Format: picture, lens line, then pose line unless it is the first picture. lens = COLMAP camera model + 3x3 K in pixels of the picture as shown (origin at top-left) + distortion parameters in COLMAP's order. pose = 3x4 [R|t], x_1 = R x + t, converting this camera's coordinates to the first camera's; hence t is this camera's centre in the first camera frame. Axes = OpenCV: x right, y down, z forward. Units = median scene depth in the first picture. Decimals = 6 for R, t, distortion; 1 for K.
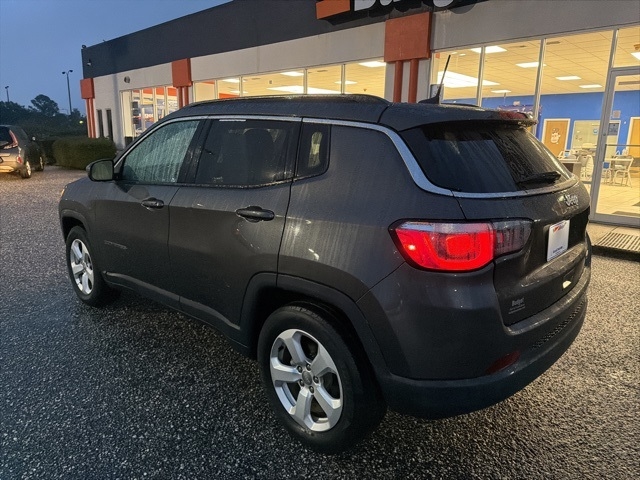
lens RADIAL K [[448.6, 0, 321.4], [0, 448.6, 243.6], [0, 0, 1]] dist [0.047634, -0.055196]
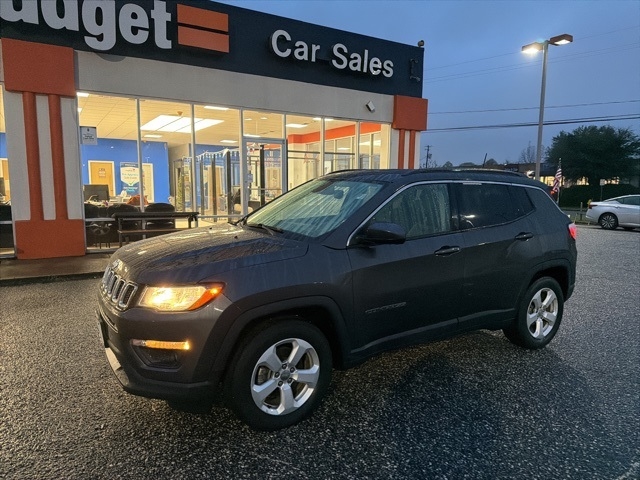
lens RADIAL K [[448.6, 0, 323.5], [0, 448.6, 244.4], [0, 0, 1]] dist [0.047634, -0.055196]
pose [[0.256421, -0.142913, 0.955941, -1.673132], [0.214178, 0.972824, 0.087986, -0.293412], [-0.942537, 0.182180, 0.280061, 1.004038]]
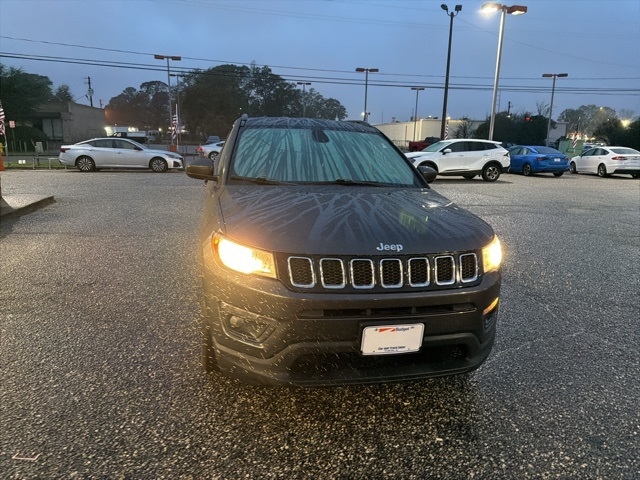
lens RADIAL K [[448.6, 0, 322.6], [0, 448.6, 236.3], [0, 0, 1]] dist [0.047634, -0.055196]
pose [[-0.833325, -0.153856, 0.530940, -1.073773], [0.090075, 0.909854, 0.405034, -0.612646], [-0.545395, 0.385350, -0.744345, 2.460731]]
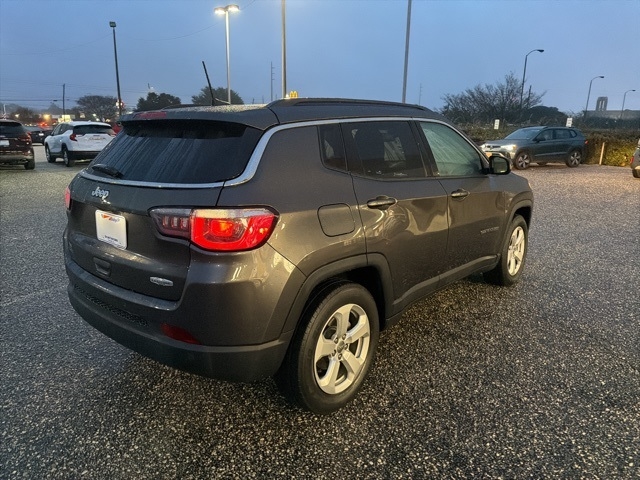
lens RADIAL K [[448.6, 0, 325.3], [0, 448.6, 233.9], [0, 0, 1]] dist [0.047634, -0.055196]
pose [[0.047395, 0.216300, -0.975176, 1.222836], [-0.238876, 0.950400, 0.199195, -0.256279], [0.969893, 0.223506, 0.096713, 1.060786]]
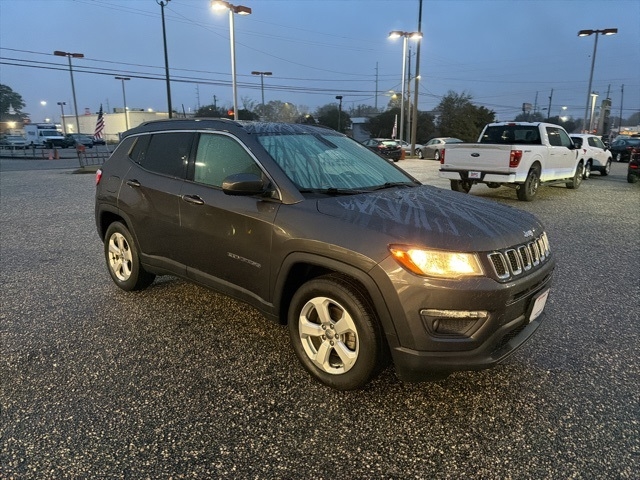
lens RADIAL K [[448.6, 0, 322.7], [0, 448.6, 244.6], [0, 0, 1]] dist [0.047634, -0.055196]
pose [[-0.999015, -0.010673, -0.043068, -0.250316], [-0.029076, 0.890668, 0.453723, -0.680790], [0.033517, 0.454529, -0.890101, 2.697212]]
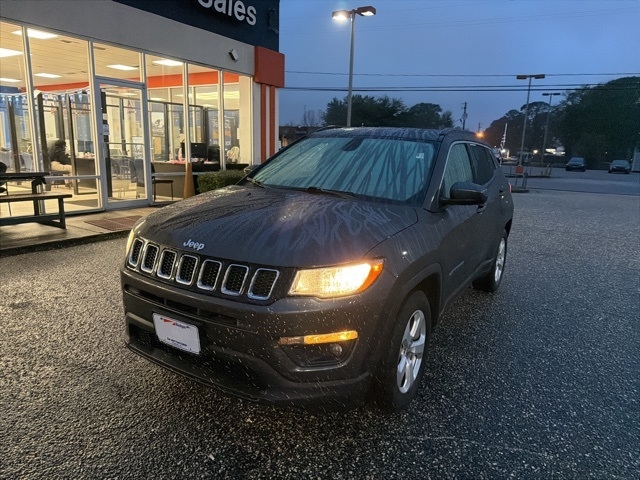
lens RADIAL K [[448.6, 0, 324.6], [0, 448.6, 244.1], [0, 0, 1]] dist [0.047634, -0.055196]
pose [[-0.206953, -0.228645, 0.951258, -1.577049], [0.185302, 0.945548, 0.267586, -0.434151], [-0.960642, 0.231648, -0.153315, 1.700702]]
